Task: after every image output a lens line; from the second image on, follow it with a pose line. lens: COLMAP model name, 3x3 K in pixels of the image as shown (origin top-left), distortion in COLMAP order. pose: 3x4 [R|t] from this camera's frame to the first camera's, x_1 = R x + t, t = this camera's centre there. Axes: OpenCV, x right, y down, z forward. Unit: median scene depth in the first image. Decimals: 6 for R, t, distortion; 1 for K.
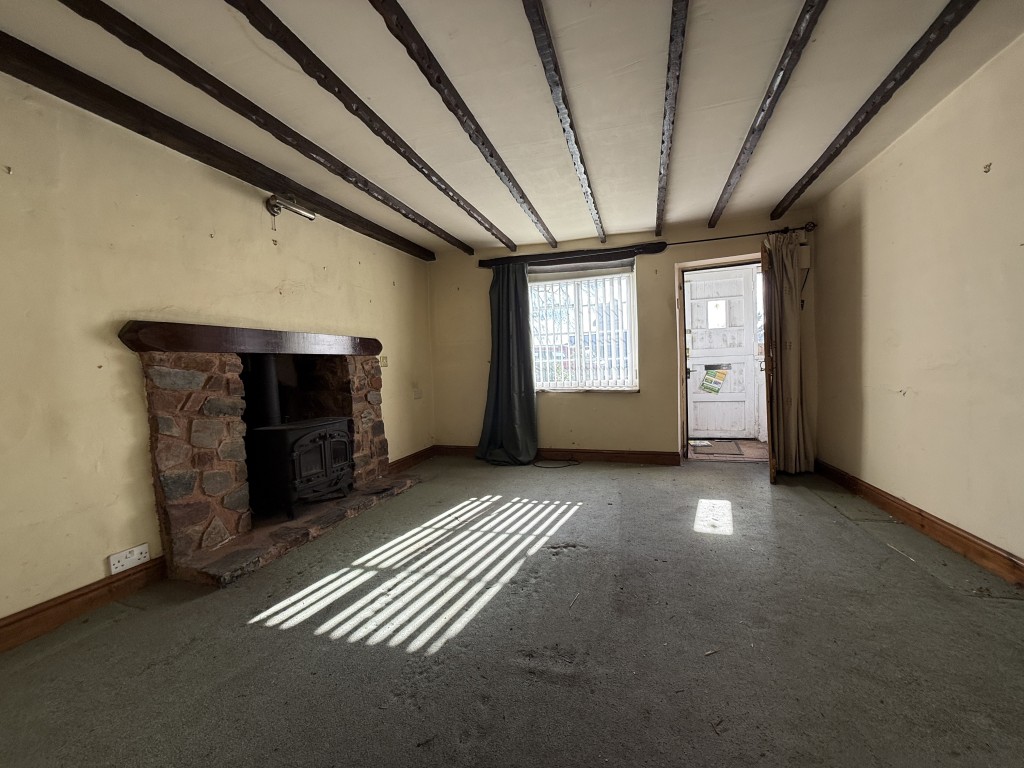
lens RADIAL K [[406.0, 0, 513.6], [0, 406.0, 383.4], [0, 0, 1]] dist [-0.000177, 0.000021]
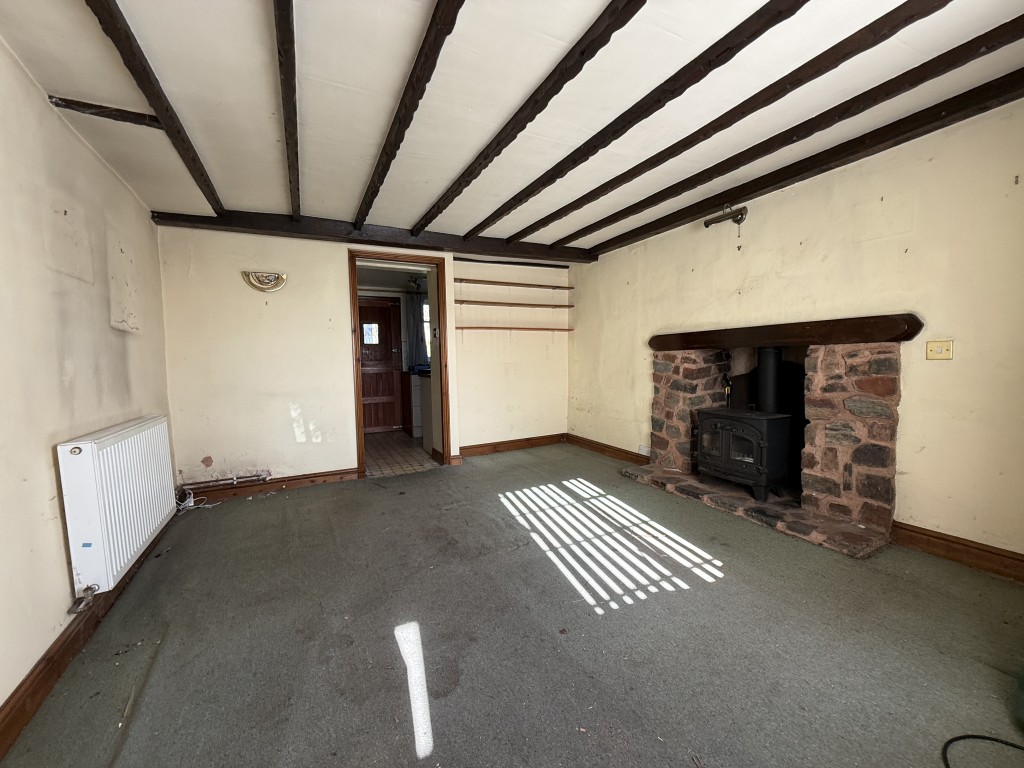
lens RADIAL K [[406.0, 0, 516.6], [0, 406.0, 385.8], [0, 0, 1]] dist [-0.000177, 0.000021]
pose [[-0.703102, 0.101085, -0.703868, 0.735136], [0.021799, 0.992443, 0.120753, -0.129496], [0.710755, 0.069558, -0.699992, 1.502422]]
